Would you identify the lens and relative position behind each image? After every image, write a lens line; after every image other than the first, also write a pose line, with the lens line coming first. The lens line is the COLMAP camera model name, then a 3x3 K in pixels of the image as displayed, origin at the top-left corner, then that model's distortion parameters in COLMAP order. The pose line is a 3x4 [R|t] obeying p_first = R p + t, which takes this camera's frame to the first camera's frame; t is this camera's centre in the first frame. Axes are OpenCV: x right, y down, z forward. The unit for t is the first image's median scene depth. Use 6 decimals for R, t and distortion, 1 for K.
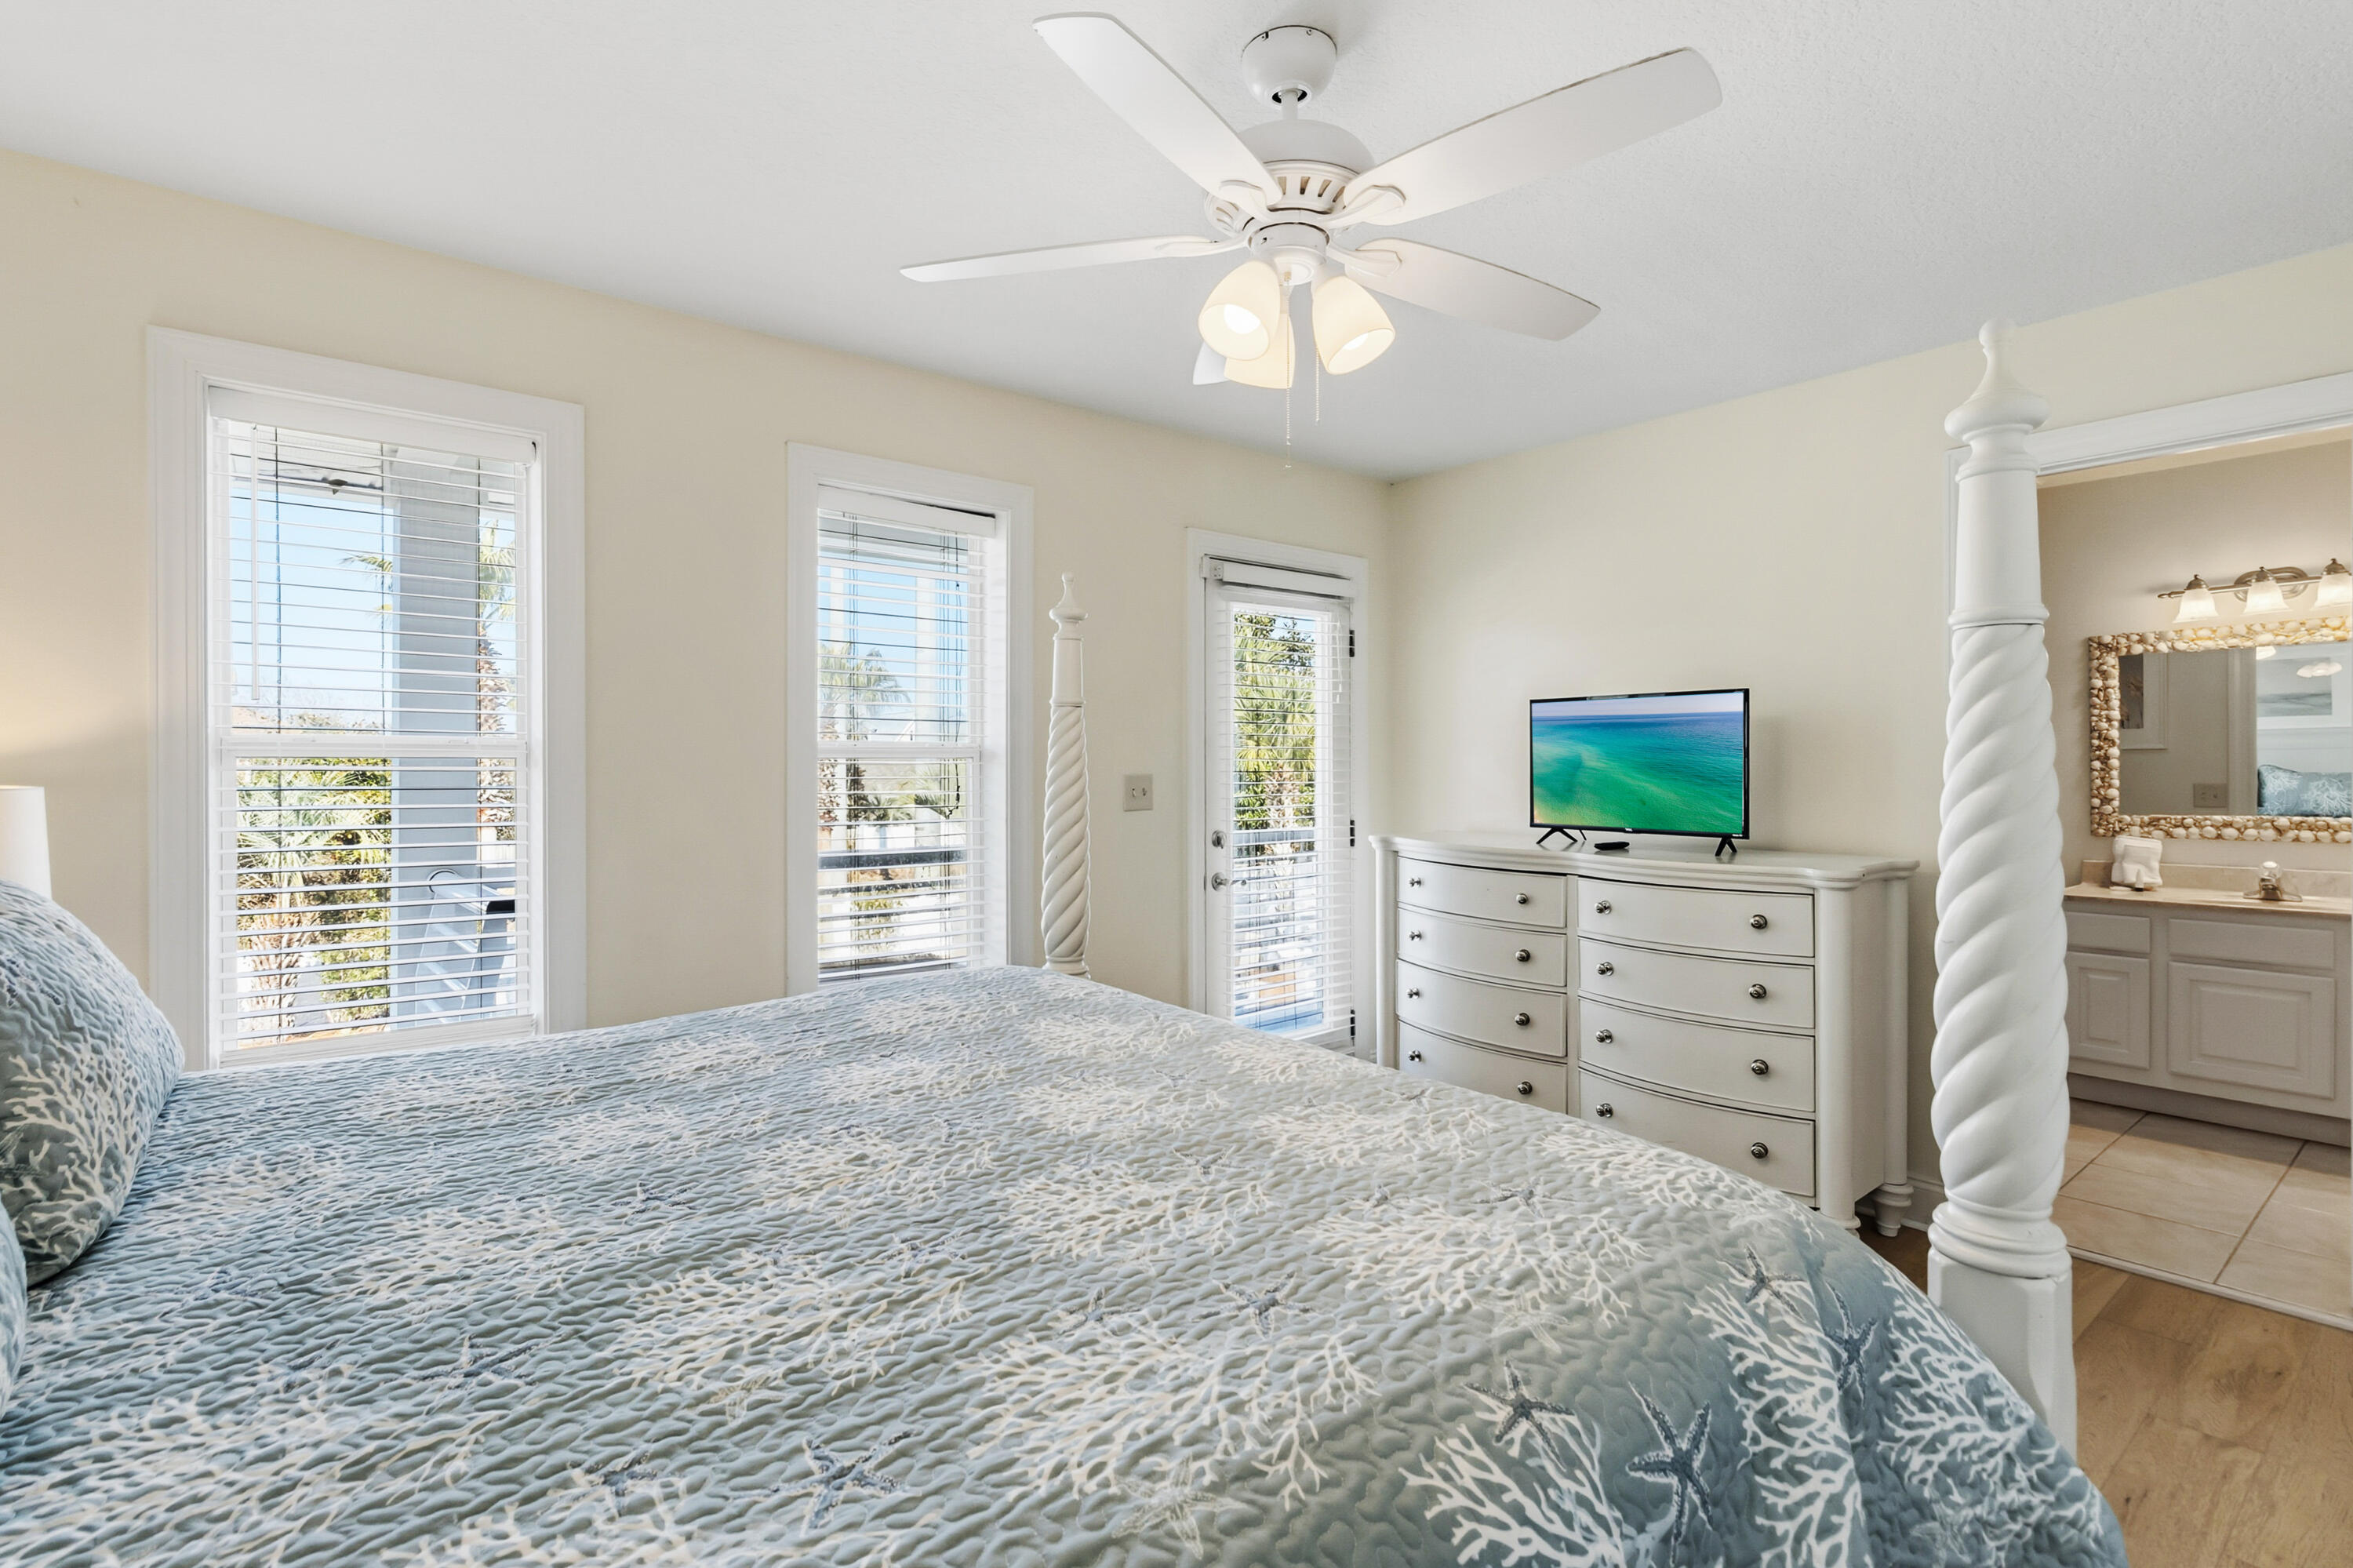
lens RADIAL K [[1103.7, 0, 1176.3], [0, 1103.7, 790.9], [0, 0, 1]] dist [0.003871, -0.000149]
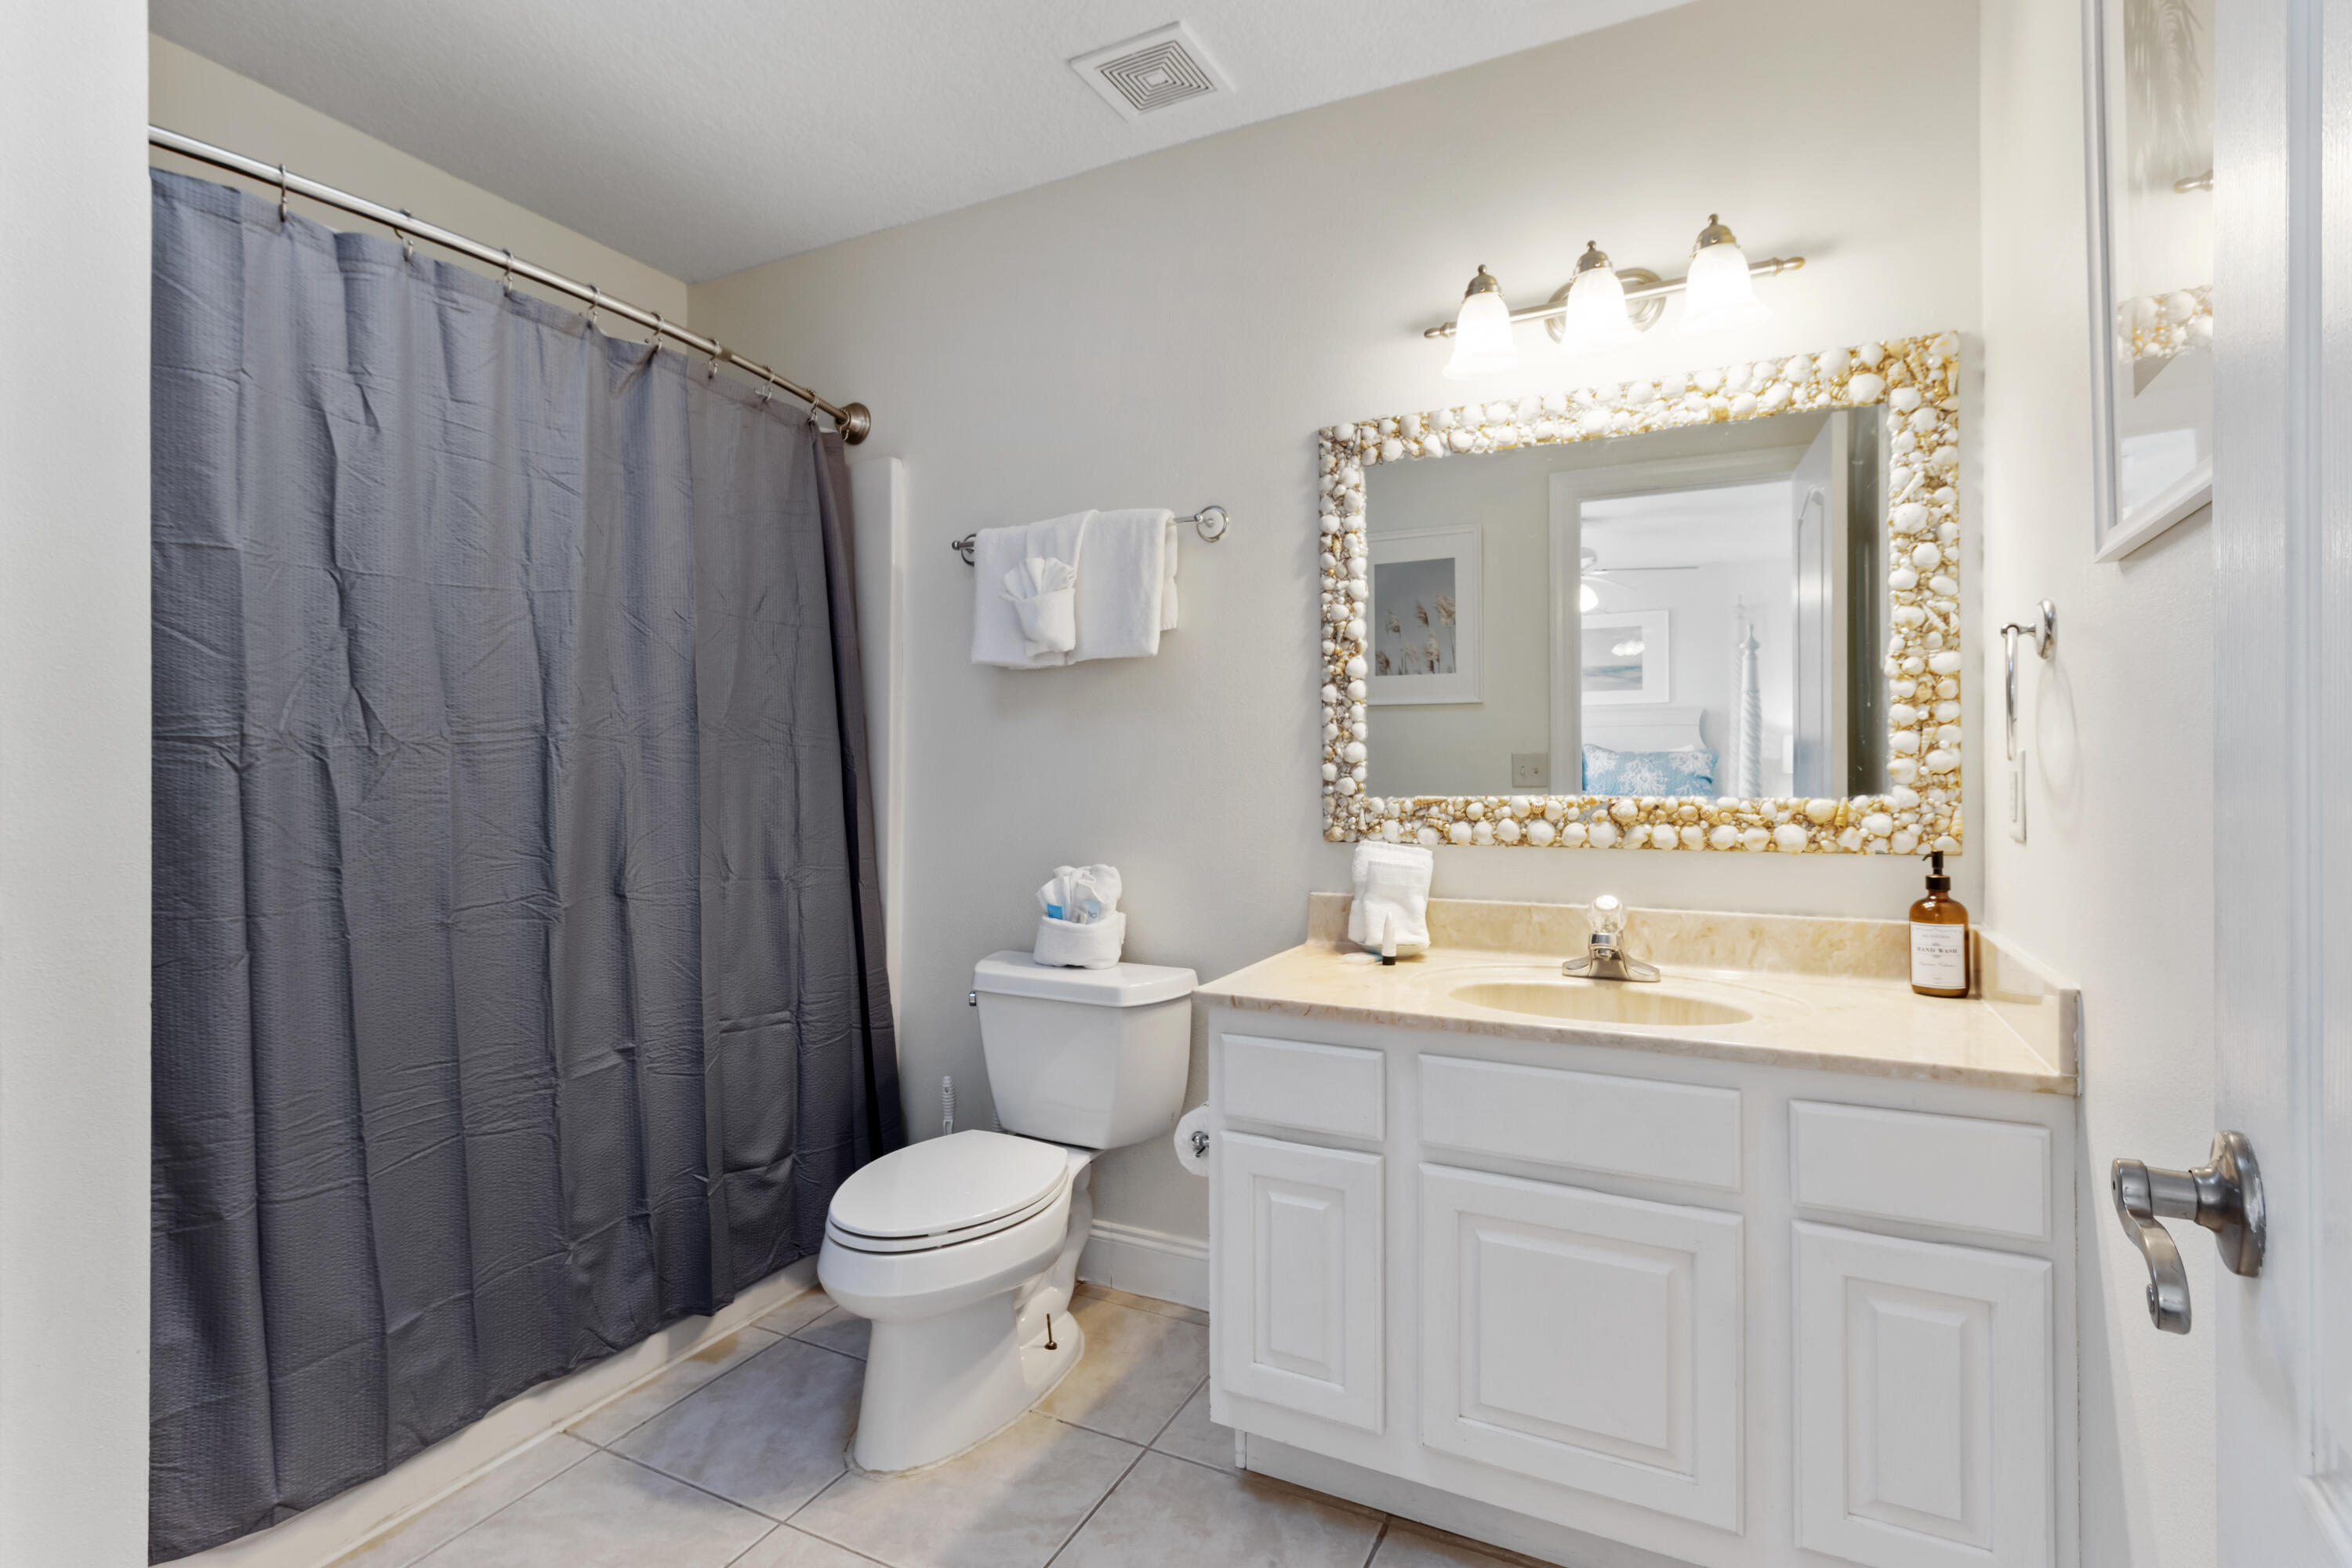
lens RADIAL K [[1103.2, 0, 1181.6], [0, 1103.2, 792.6], [0, 0, 1]] dist [0.003871, -0.000149]
pose [[0.910385, -0.008101, 0.413683, 0.587417], [0.006094, 0.999962, 0.006170, 0.016469], [-0.413717, -0.003096, 0.910400, 0.604287]]
